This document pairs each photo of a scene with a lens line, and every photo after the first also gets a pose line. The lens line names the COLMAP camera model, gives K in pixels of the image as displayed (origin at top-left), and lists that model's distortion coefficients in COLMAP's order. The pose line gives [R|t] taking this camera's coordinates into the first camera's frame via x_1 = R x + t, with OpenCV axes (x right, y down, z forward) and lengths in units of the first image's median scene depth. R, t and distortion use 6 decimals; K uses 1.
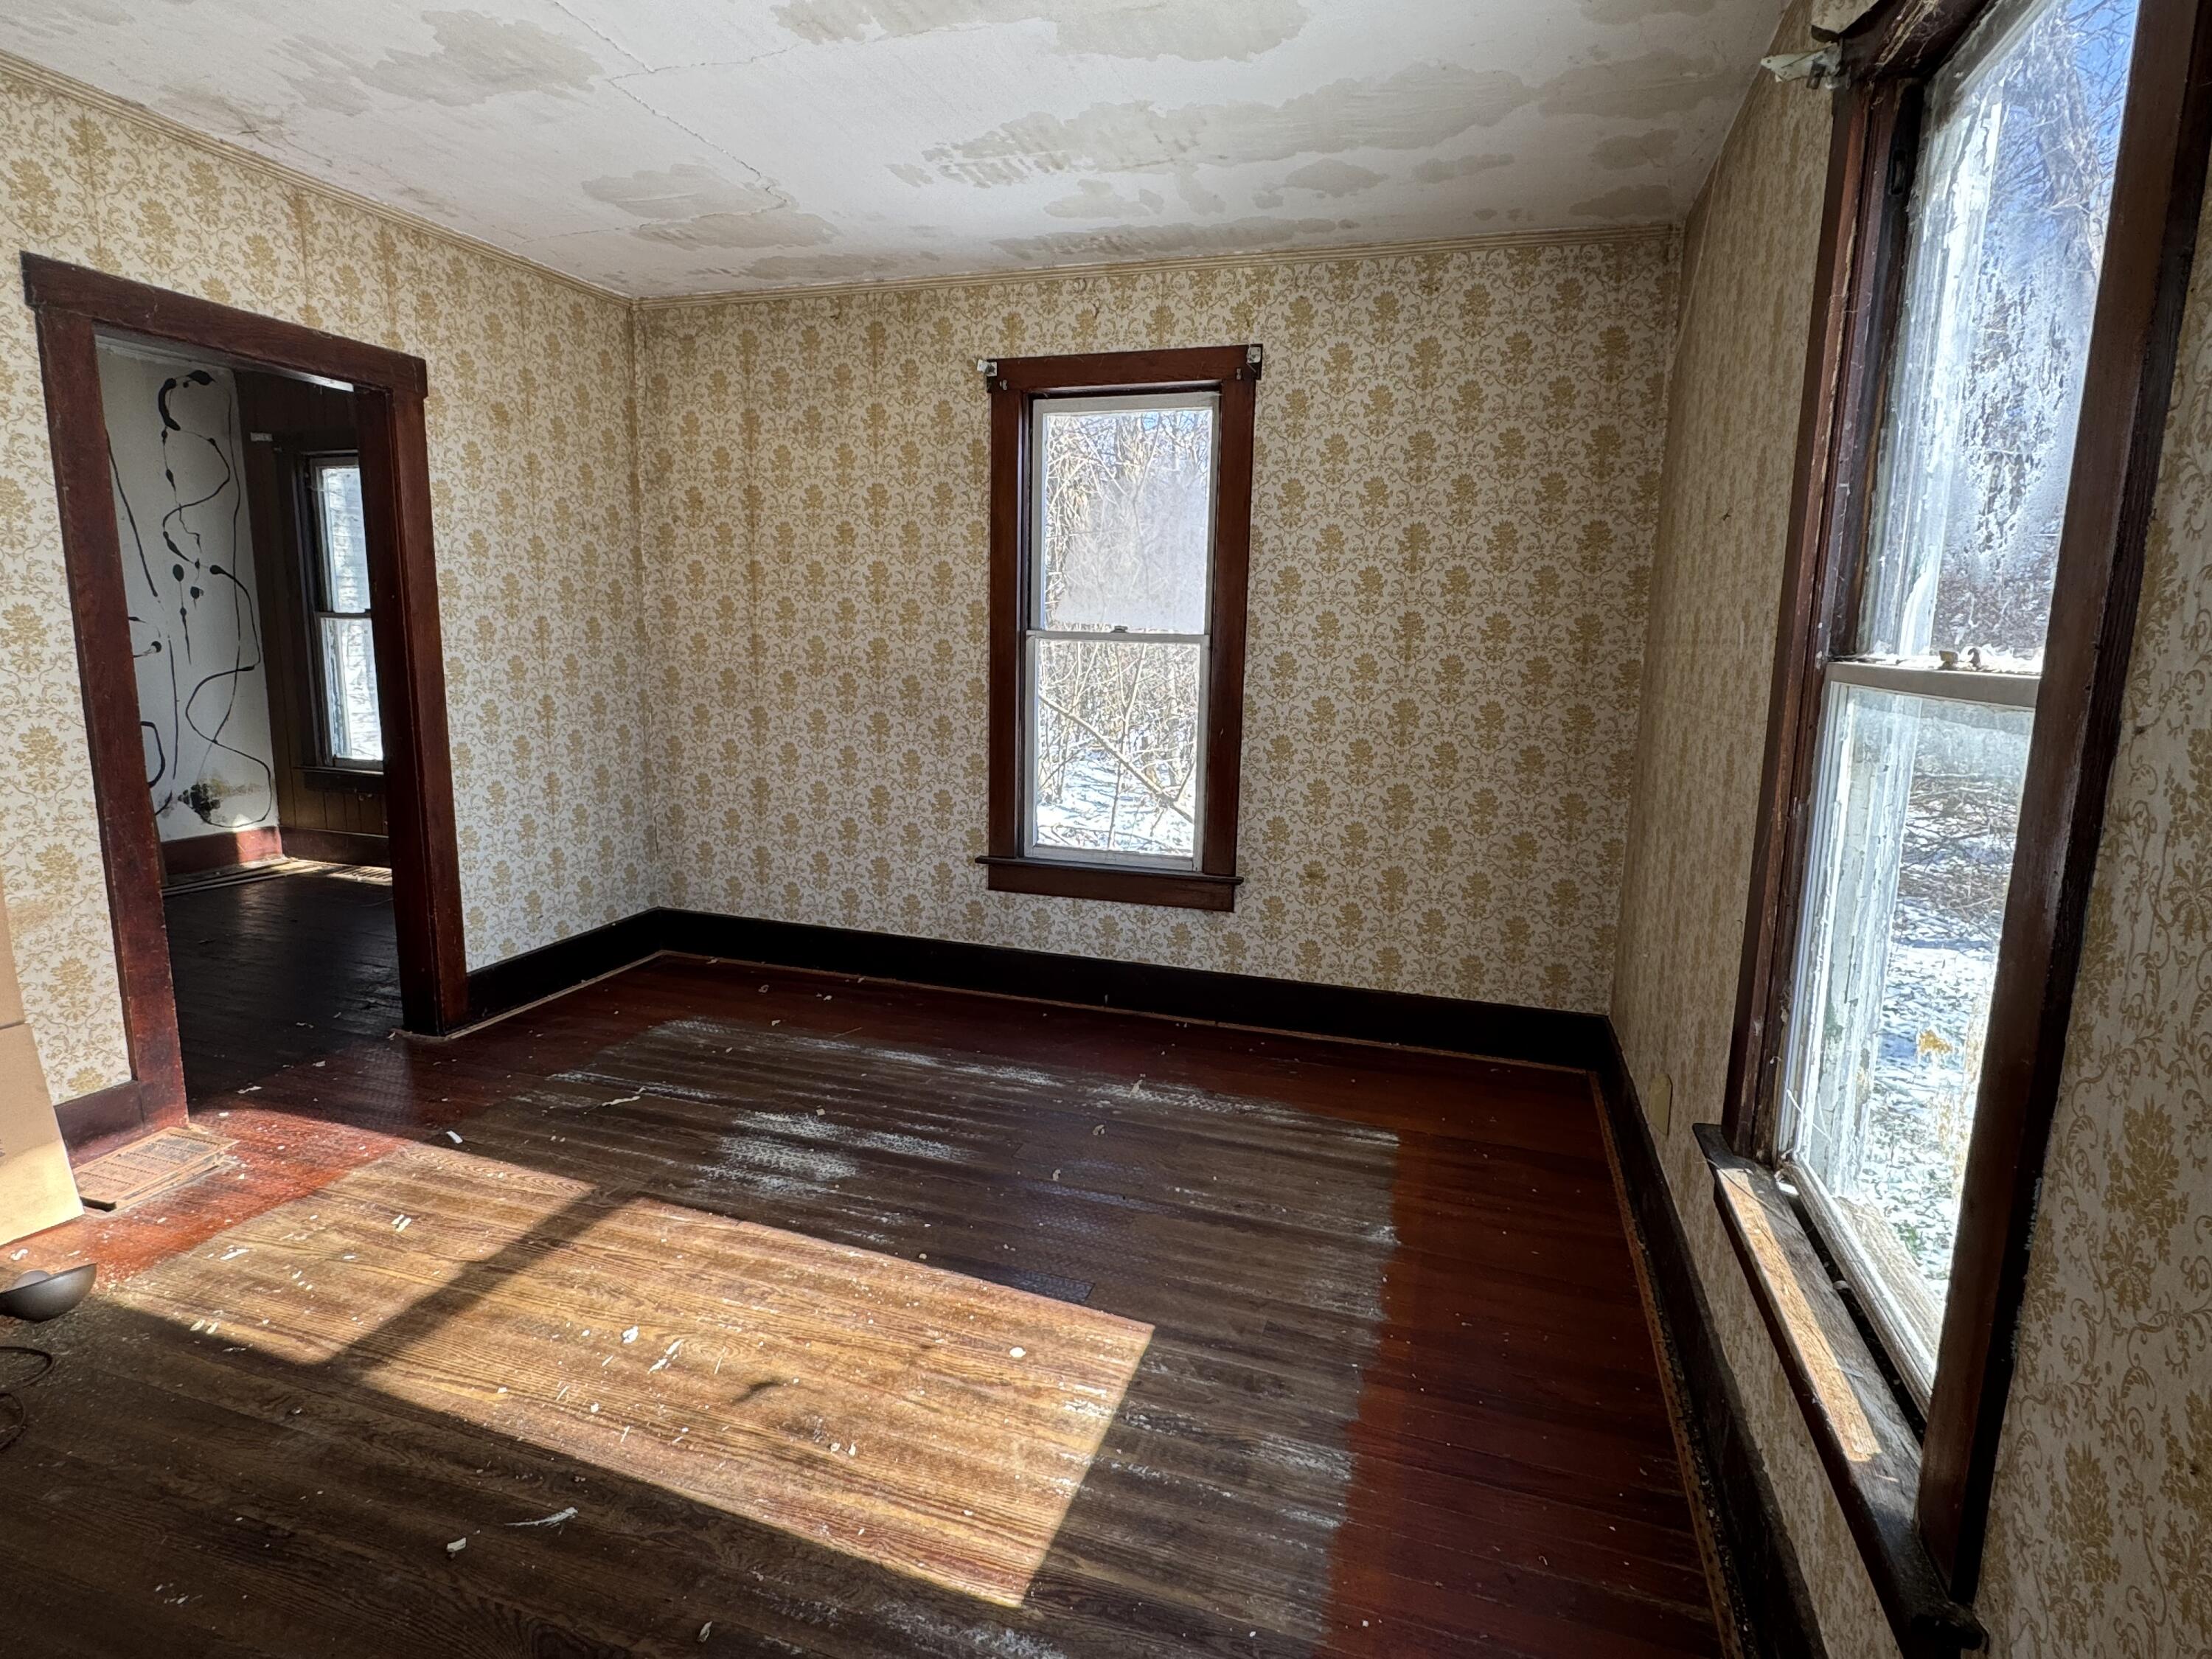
lens RADIAL K [[1172.7, 0, 1103.0], [0, 1172.7, 836.5], [0, 0, 1]] dist [-0.003953, 0.000681]
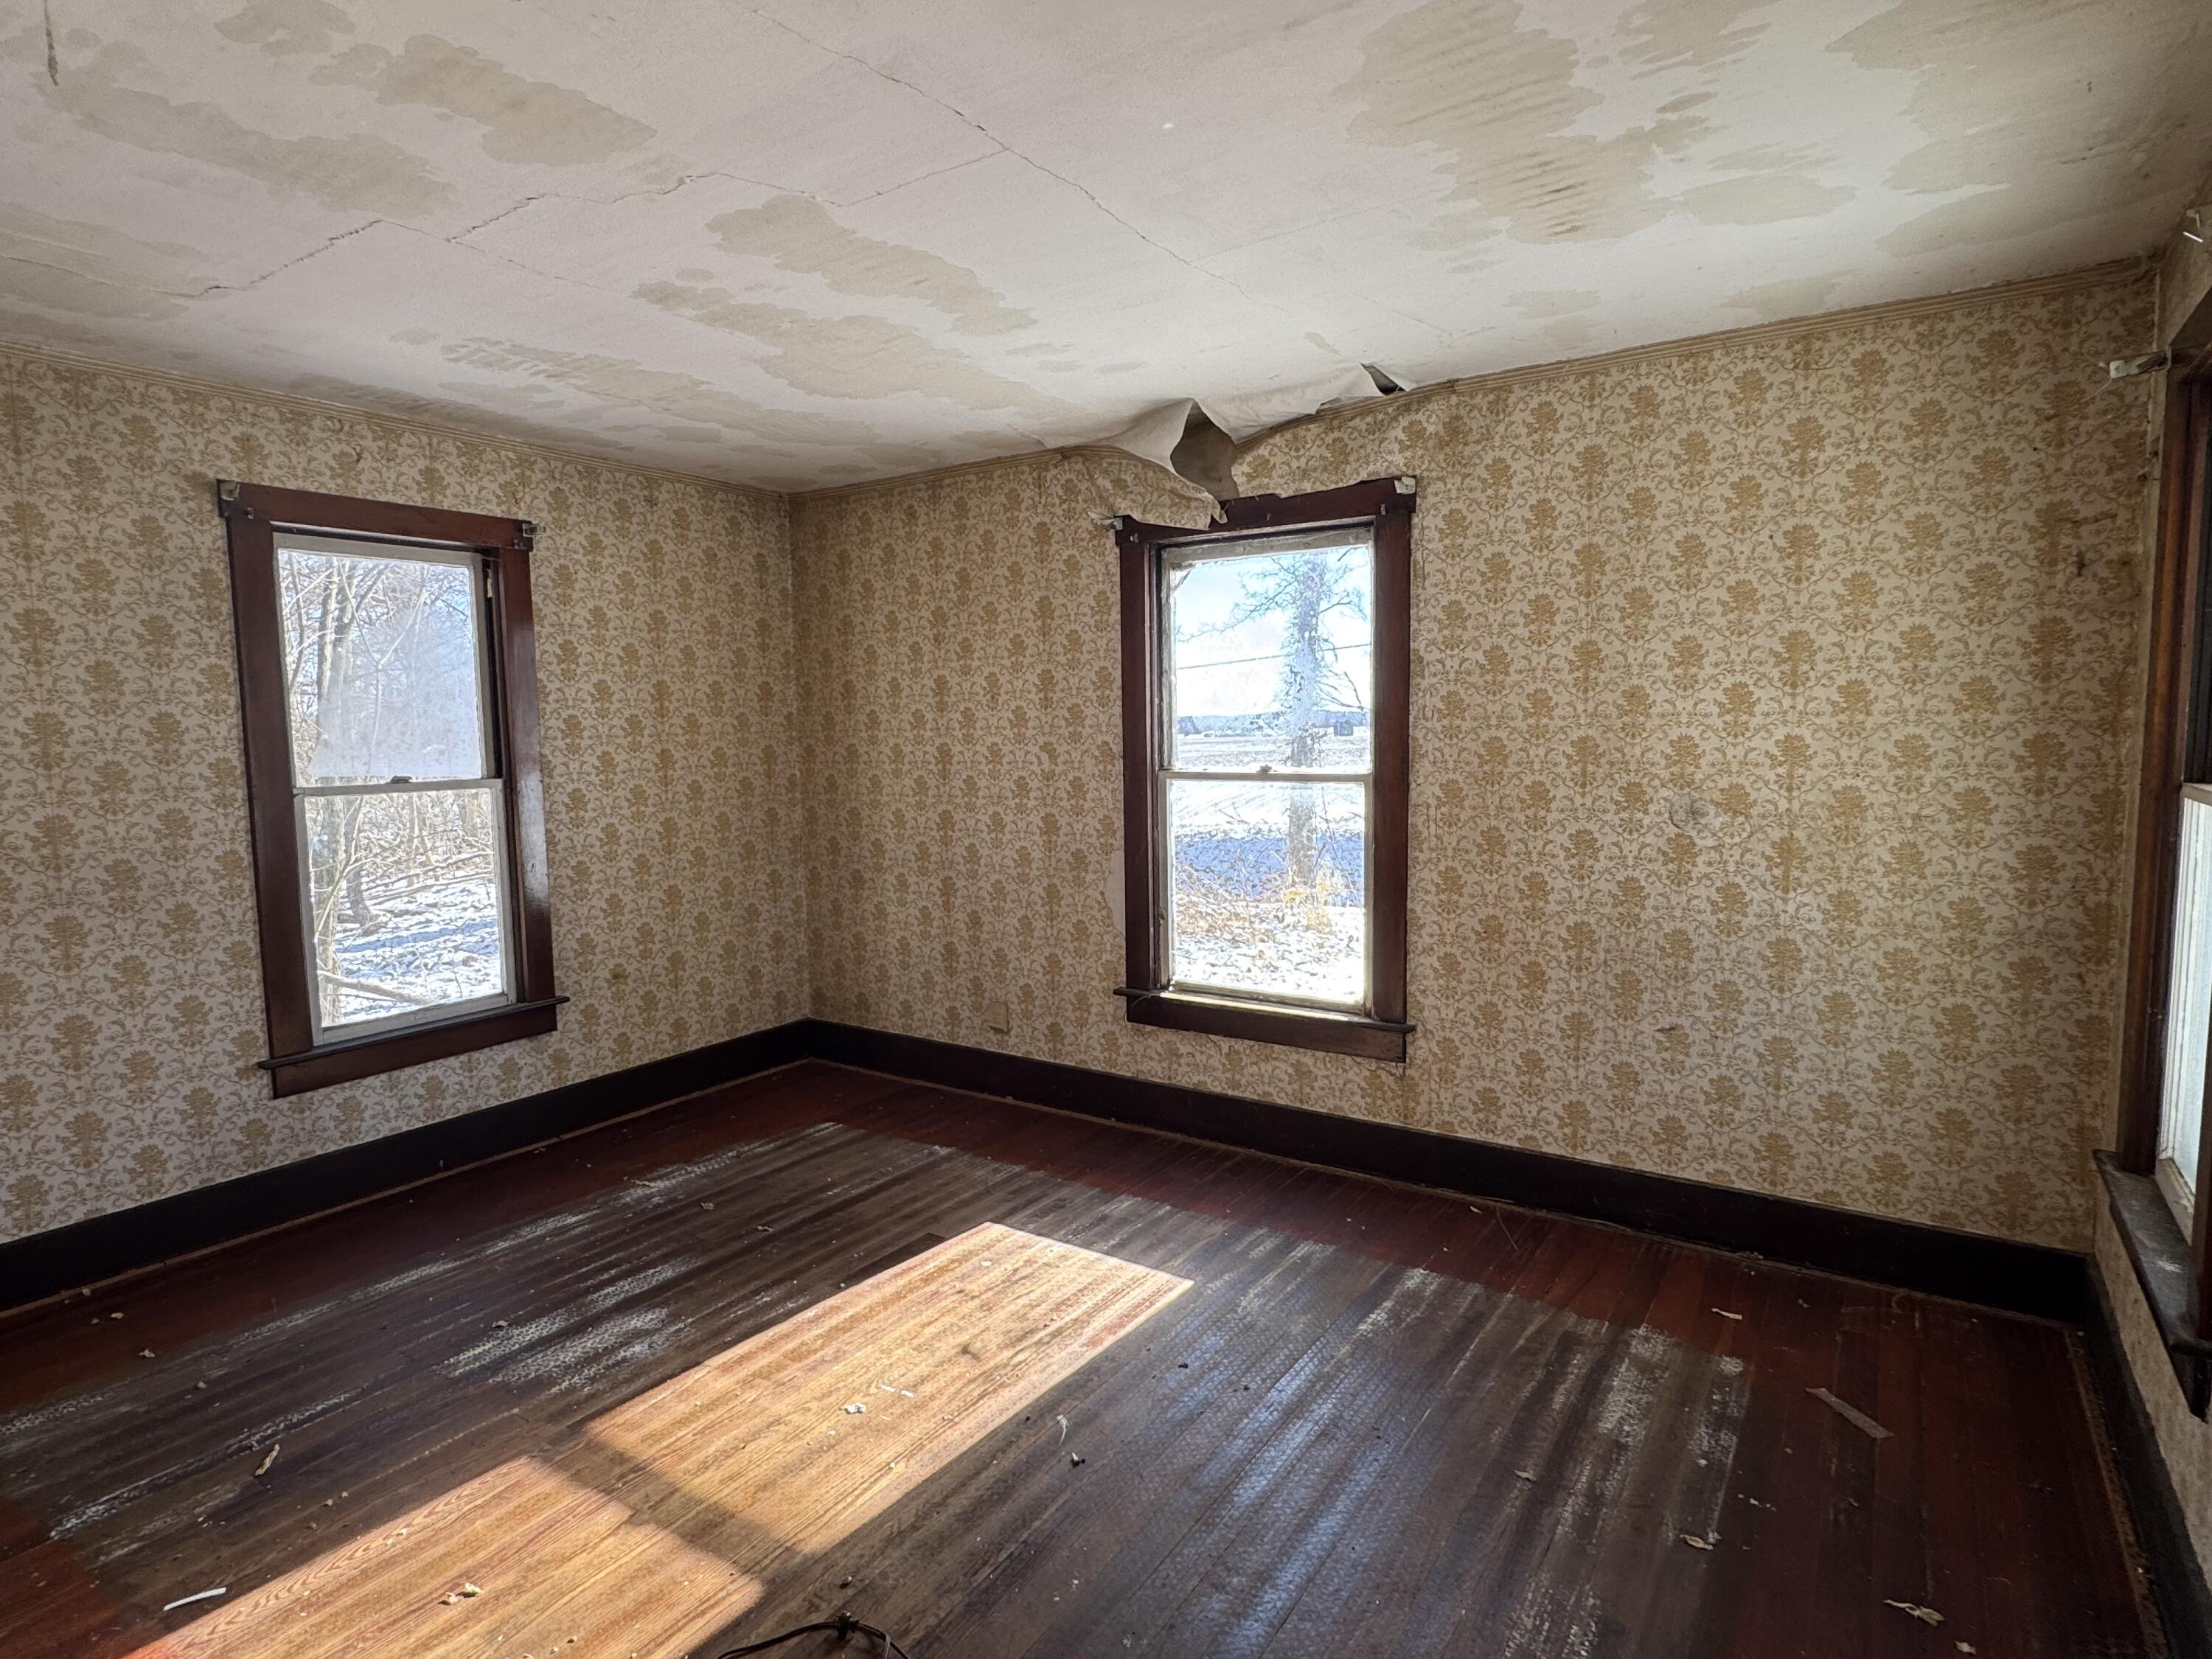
lens RADIAL K [[1172.7, 0, 1098.0], [0, 1172.7, 833.1], [0, 0, 1]] dist [-0.003953, 0.000681]
pose [[0.275797, -0.117745, 0.953977, -0.805328], [0.189106, 0.979719, 0.066251, -0.095820], [-0.942430, 0.162131, 0.292470, 0.200727]]
